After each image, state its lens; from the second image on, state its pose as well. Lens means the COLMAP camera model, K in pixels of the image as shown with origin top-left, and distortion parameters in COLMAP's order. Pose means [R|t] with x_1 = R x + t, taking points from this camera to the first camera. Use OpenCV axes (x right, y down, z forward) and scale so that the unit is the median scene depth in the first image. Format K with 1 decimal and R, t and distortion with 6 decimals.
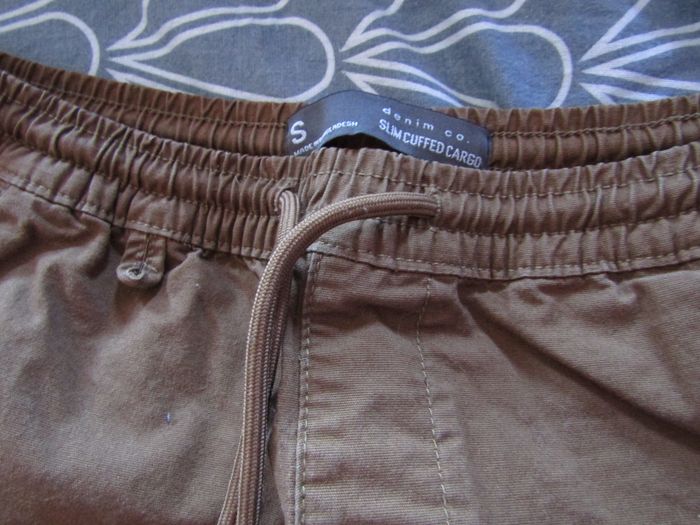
lens RADIAL K [[499.4, 0, 348.0], [0, 499.4, 266.6], [0, 0, 1]] dist [-0.010981, 0.017195]
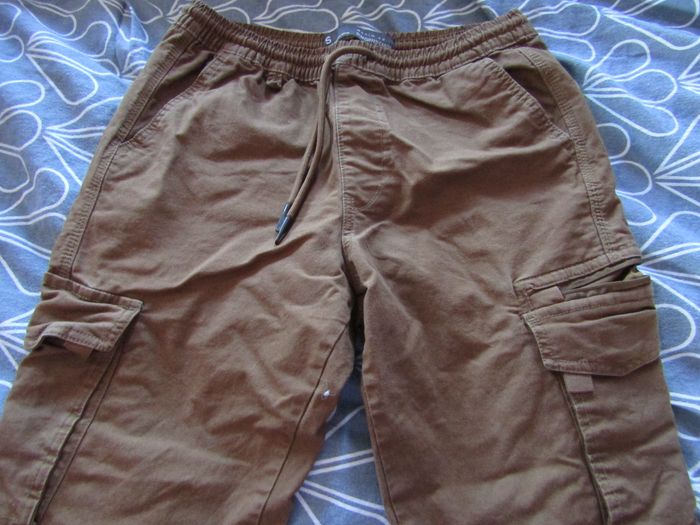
lens RADIAL K [[499.4, 0, 351.3], [0, 499.4, 259.7], [0, 0, 1]] dist [-0.010981, 0.017195]
pose [[0.997509, -0.021235, 0.067273, -0.190336], [0.032418, 0.984948, -0.169781, 1.497171], [-0.062655, 0.171539, 0.983183, -1.652328]]
